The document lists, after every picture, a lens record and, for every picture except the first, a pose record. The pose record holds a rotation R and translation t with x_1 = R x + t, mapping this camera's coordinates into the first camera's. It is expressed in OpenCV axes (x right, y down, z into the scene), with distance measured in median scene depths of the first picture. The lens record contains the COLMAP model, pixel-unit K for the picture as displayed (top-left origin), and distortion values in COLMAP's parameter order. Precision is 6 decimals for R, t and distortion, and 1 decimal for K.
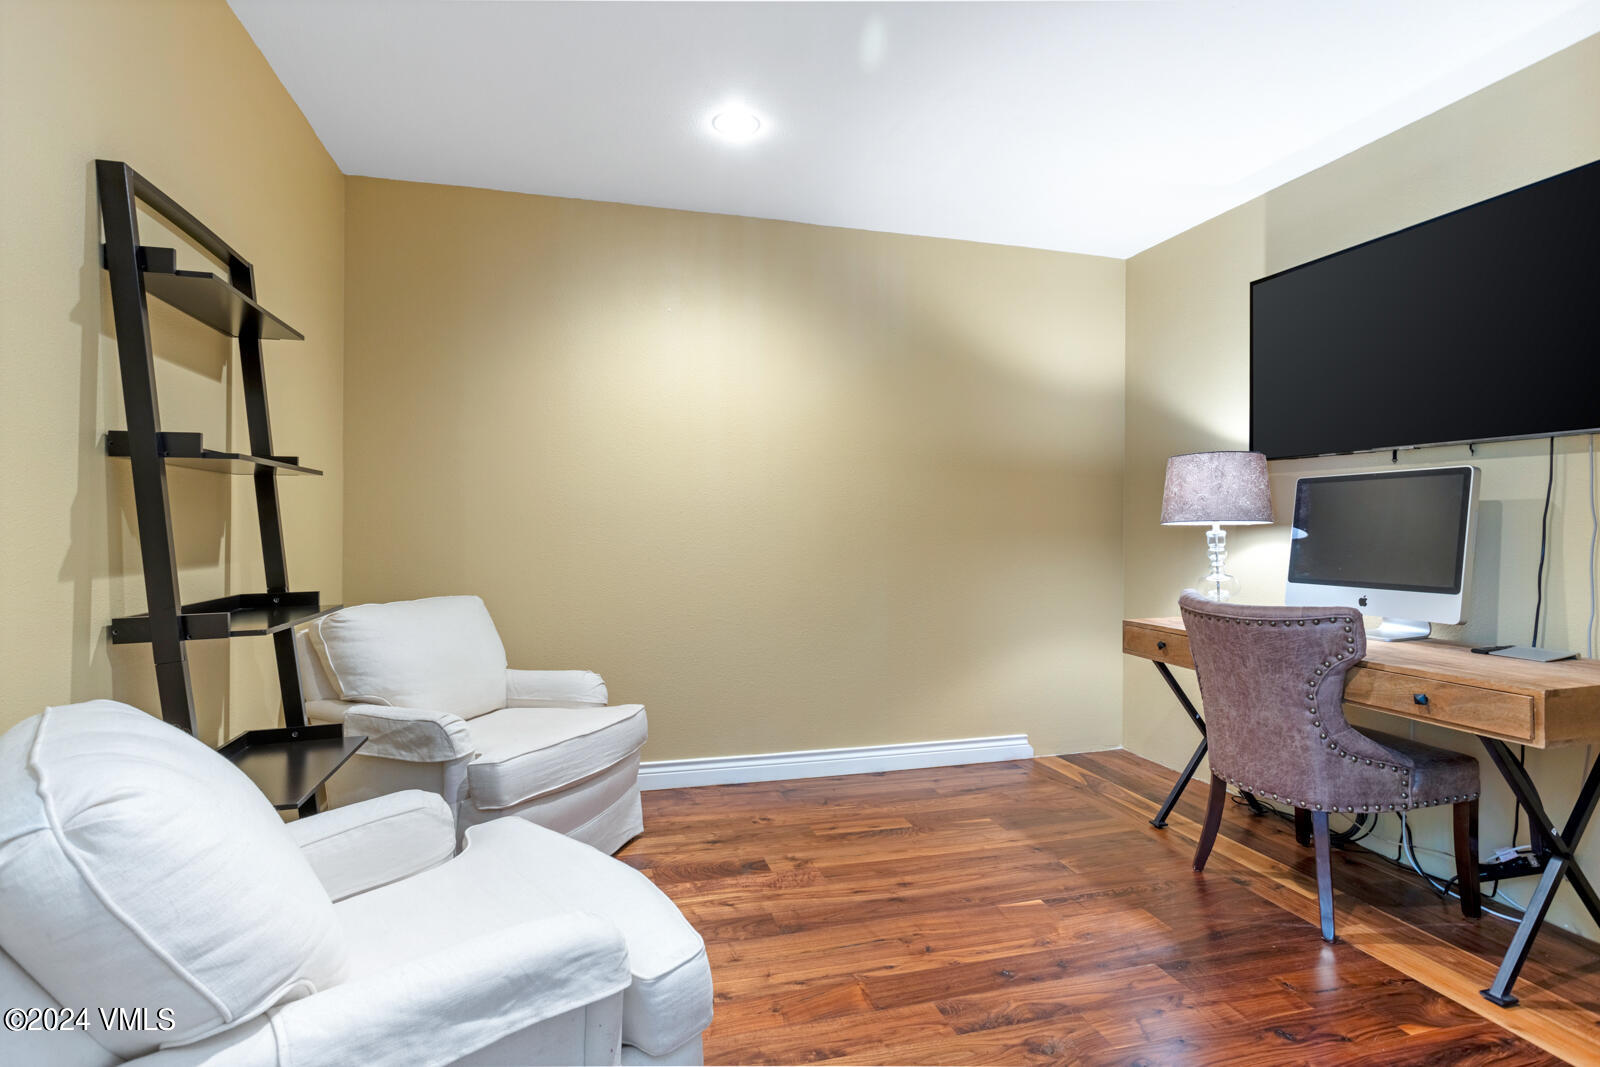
lens RADIAL K [[856.9, 0, 804.3], [0, 856.9, 532.6], [0, 0, 1]] dist [0.000880, -0.000115]
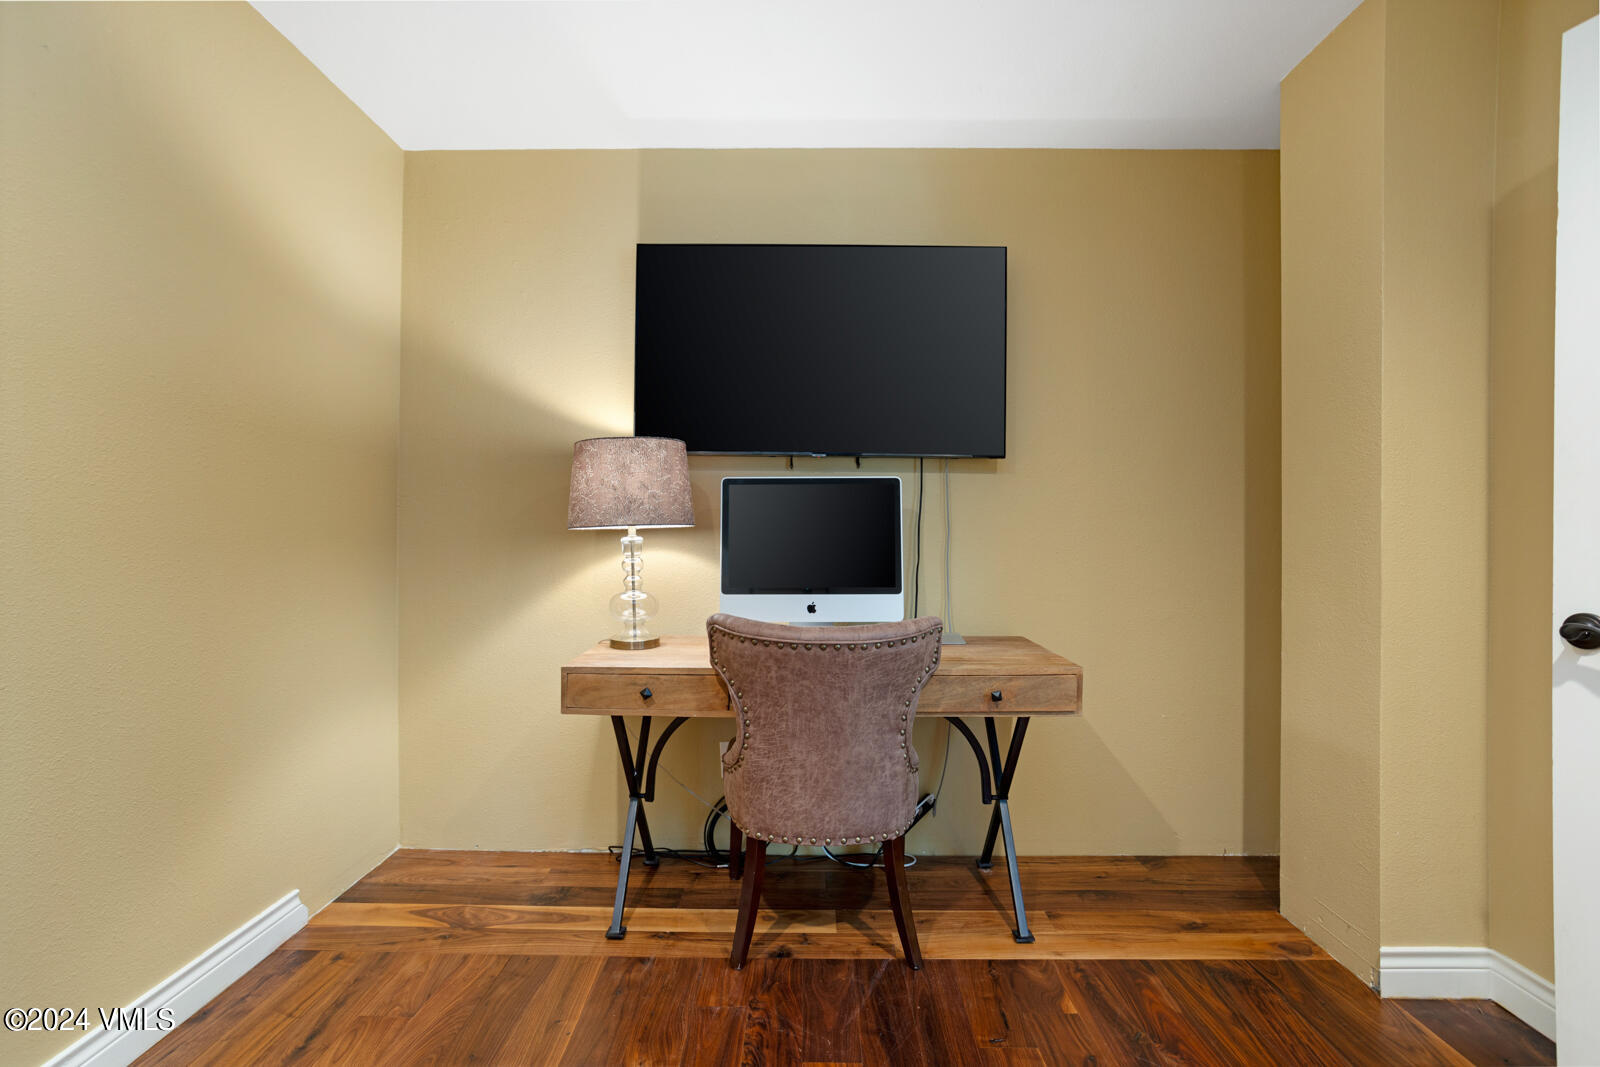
lens RADIAL K [[775.9, 0, 799.4], [0, 775.9, 534.7], [0, 0, 1]] dist [-0.027724, 0.001113]
pose [[0.271072, -0.006478, 0.962537, -0.206062], [0.003505, 0.999977, 0.005742, -0.008913], [-0.962553, 0.001817, 0.271088, 0.759109]]
